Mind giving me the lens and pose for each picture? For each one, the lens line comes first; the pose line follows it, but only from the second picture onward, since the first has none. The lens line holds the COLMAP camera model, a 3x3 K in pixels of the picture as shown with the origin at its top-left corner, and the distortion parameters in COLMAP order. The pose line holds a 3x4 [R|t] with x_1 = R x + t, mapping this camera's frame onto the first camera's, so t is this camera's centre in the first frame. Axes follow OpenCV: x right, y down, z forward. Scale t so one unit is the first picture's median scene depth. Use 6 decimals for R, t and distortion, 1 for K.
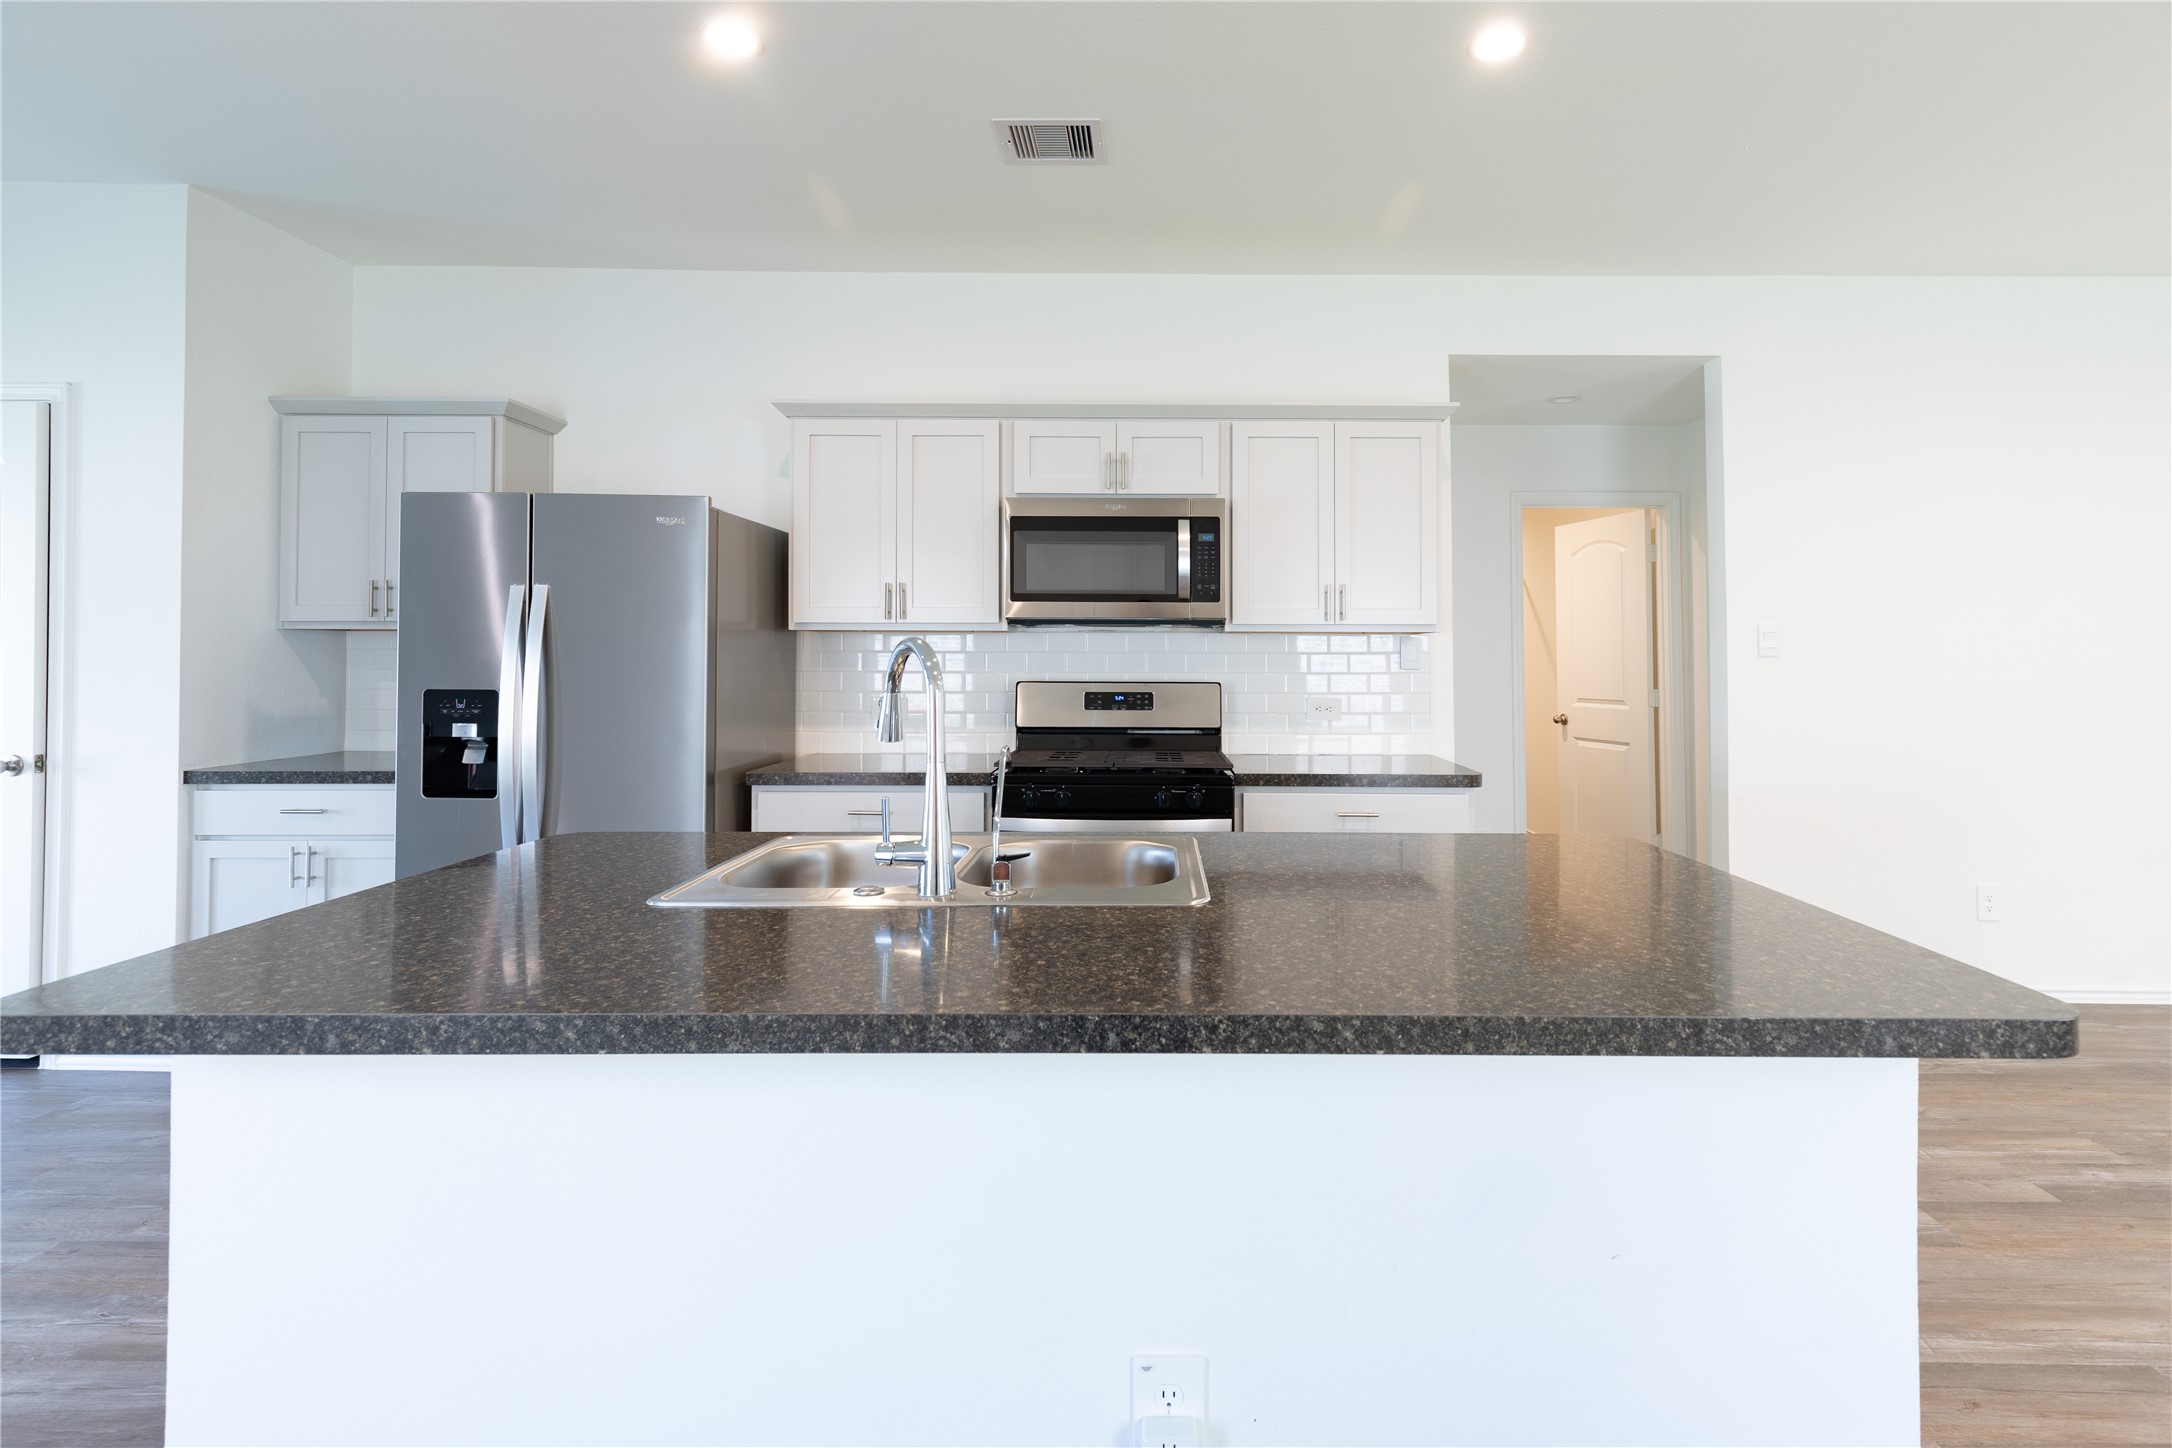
lens RADIAL K [[1009.4, 0, 1088.3], [0, 1009.4, 639.9], [0, 0, 1]] dist [0.012968, 0.000101]
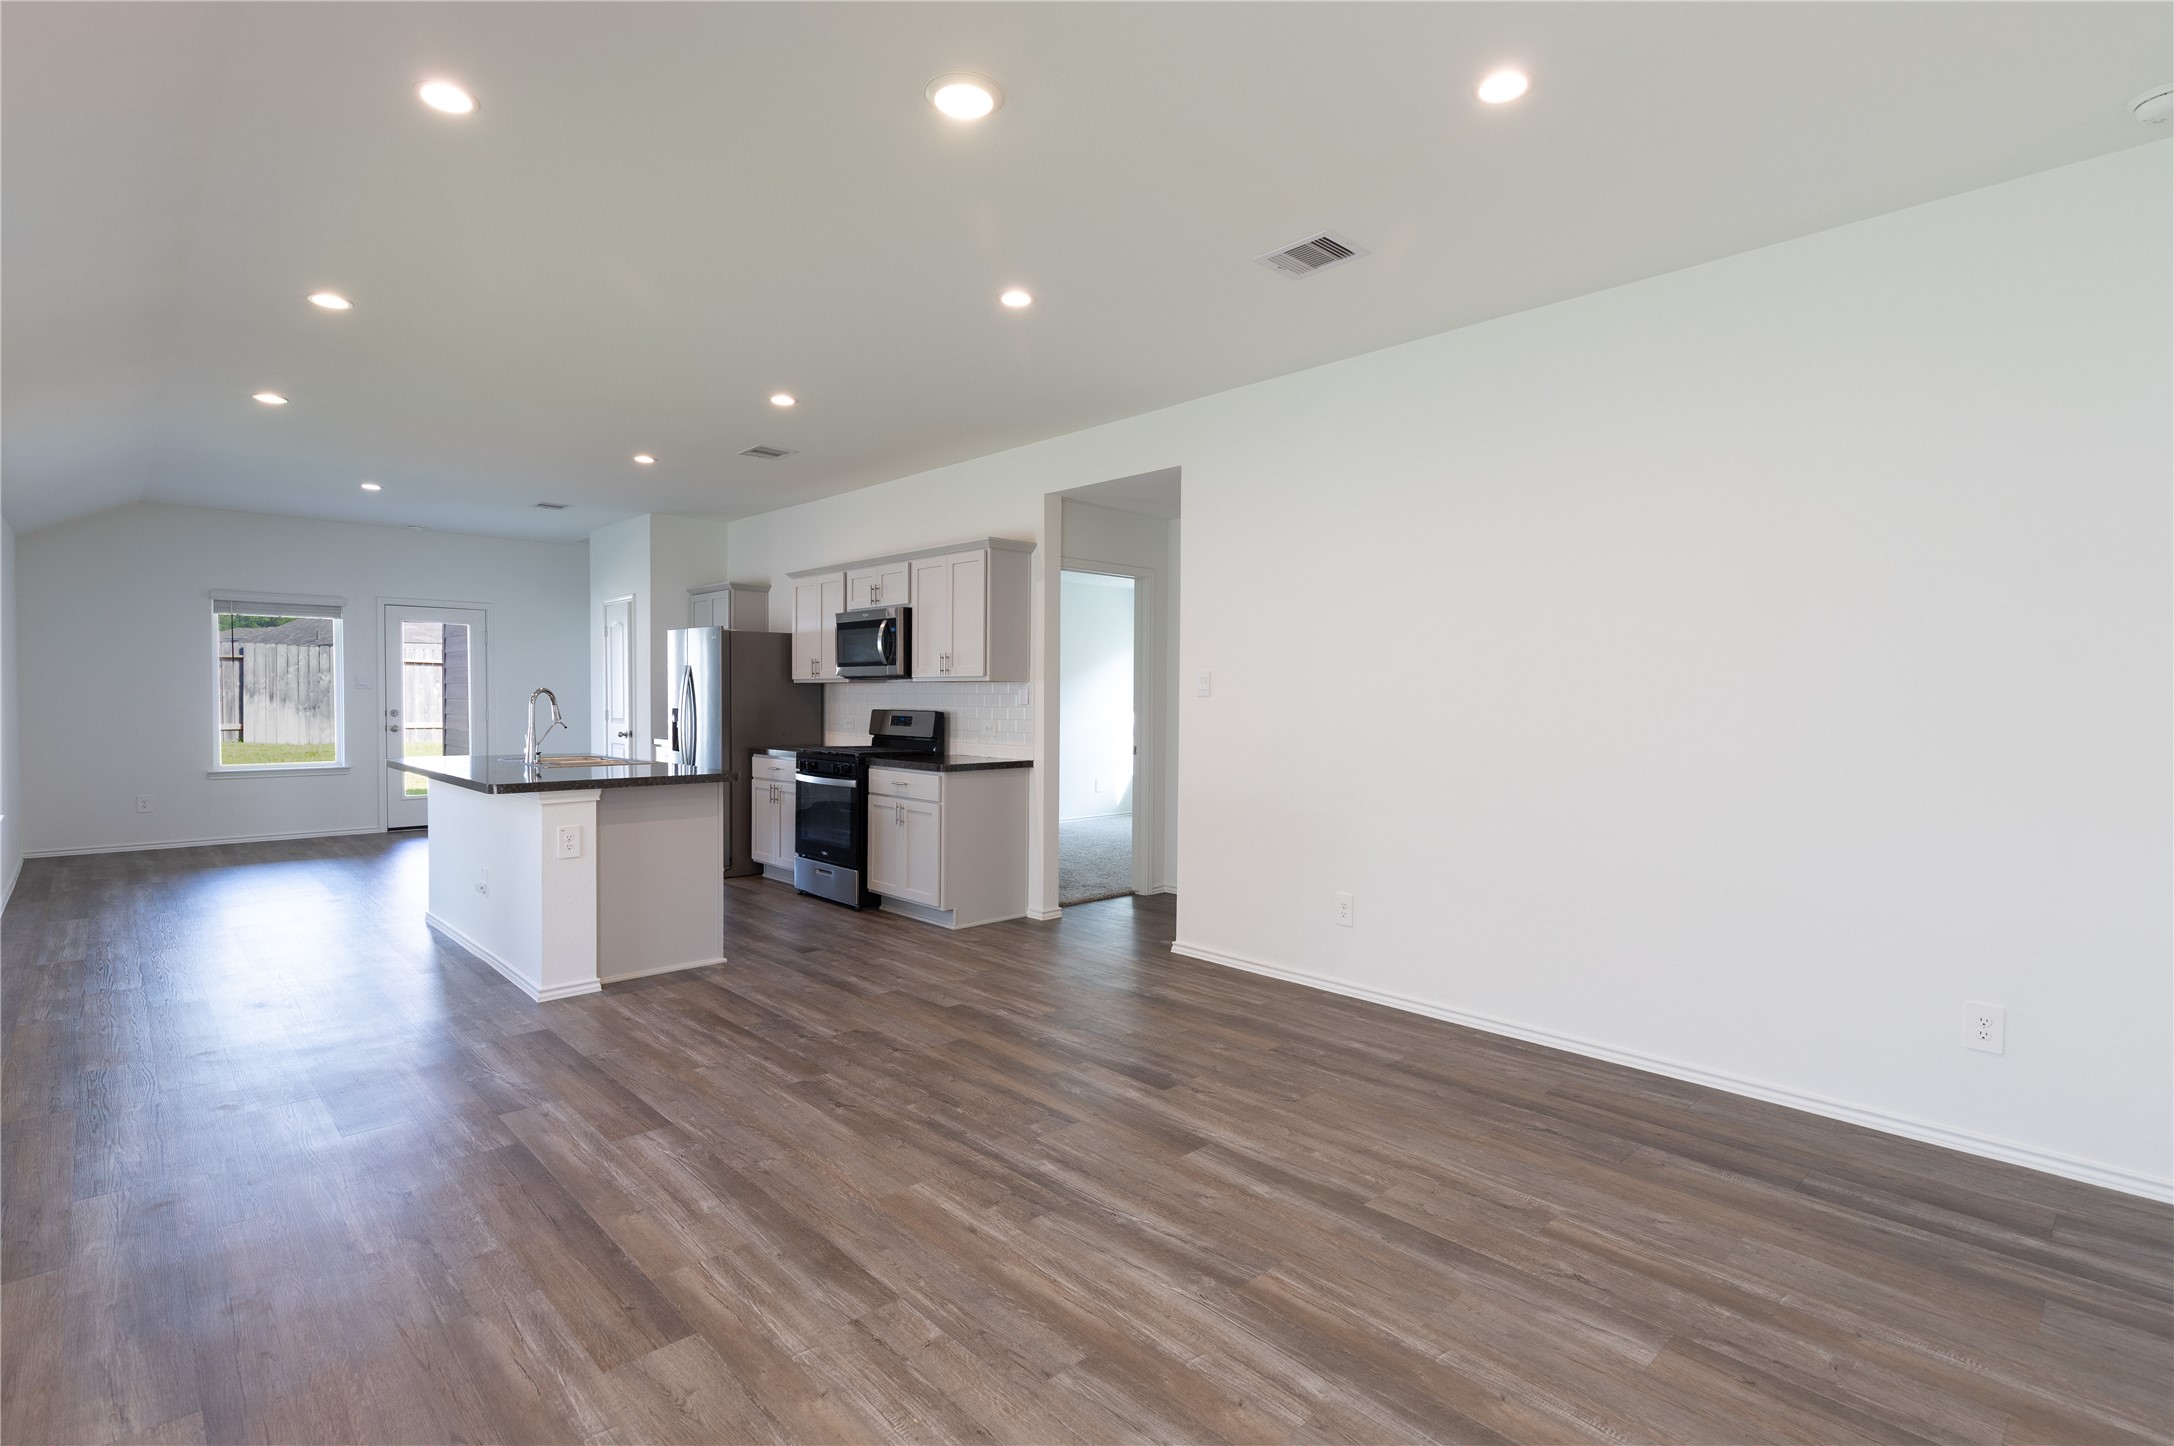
lens RADIAL K [[1009.9, 0, 1087.0], [0, 1009.9, 723.0], [0, 0, 1]] dist [-0.002013, -0.000200]
pose [[0.698220, 0.020470, -0.715591, 1.617485], [0.004621, 0.999441, 0.033099, 0.007067], [0.715869, -0.026417, 0.697735, -0.008801]]
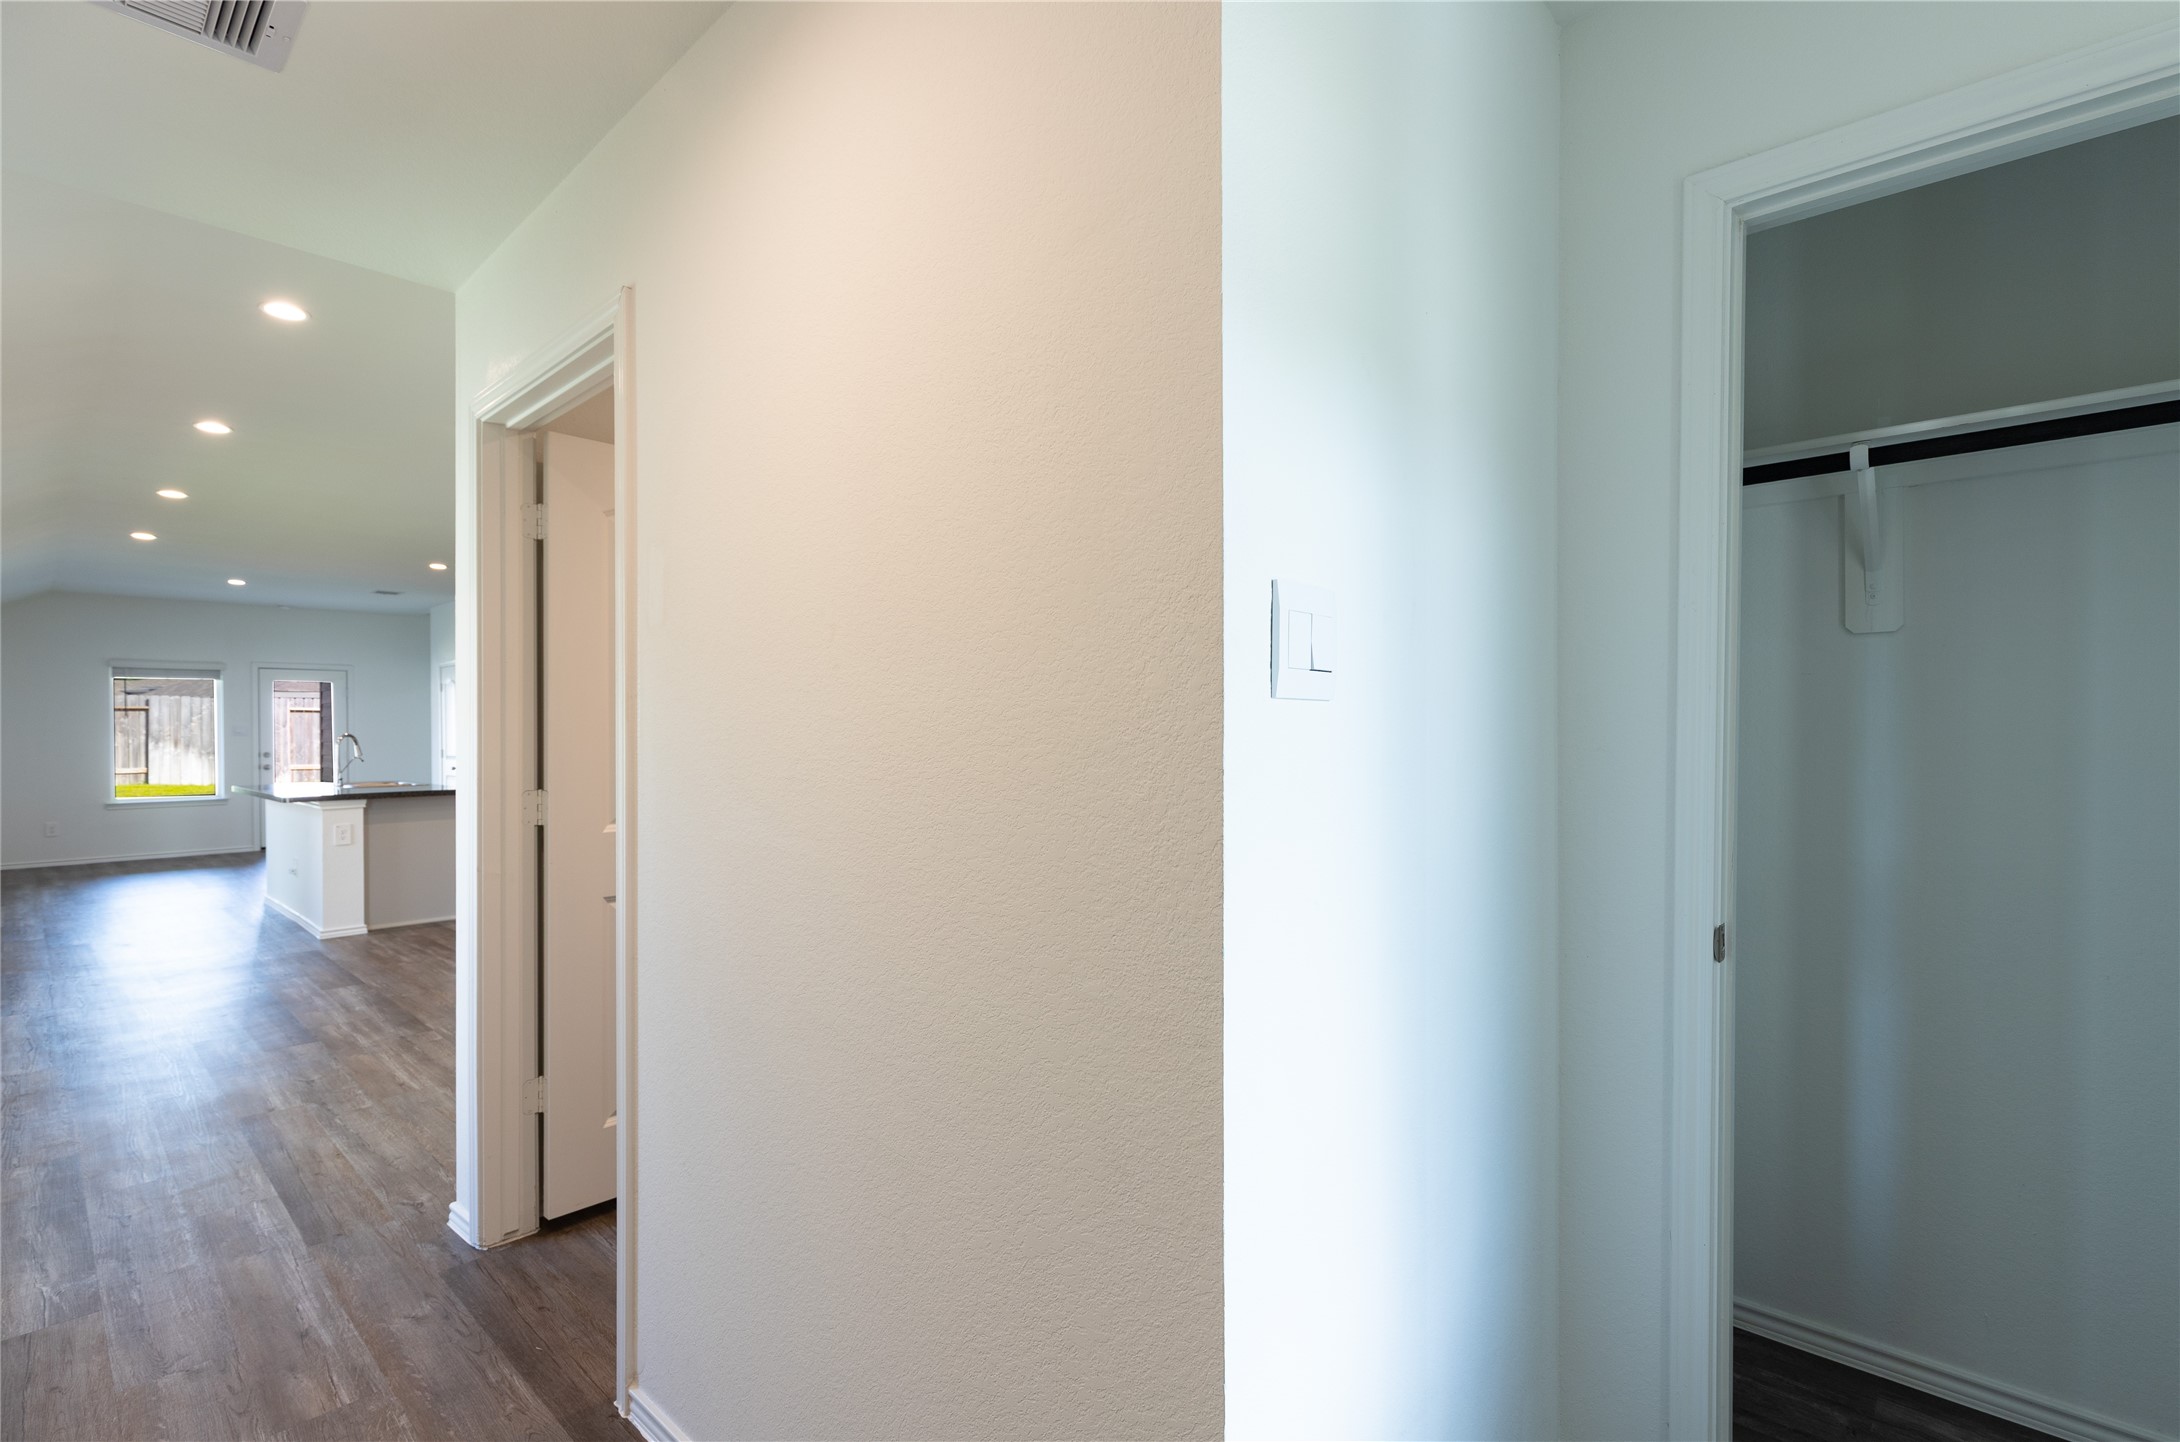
lens RADIAL K [[983.8, 0, 1091.0], [0, 983.8, 736.5], [0, 0, 1]] dist [0.001150, 0.000320]
pose [[0.737702, -0.004570, -0.675111, 2.575174], [0.017571, 0.999768, 0.012432, 0.008194], [0.674898, -0.021033, 0.737611, -0.015479]]
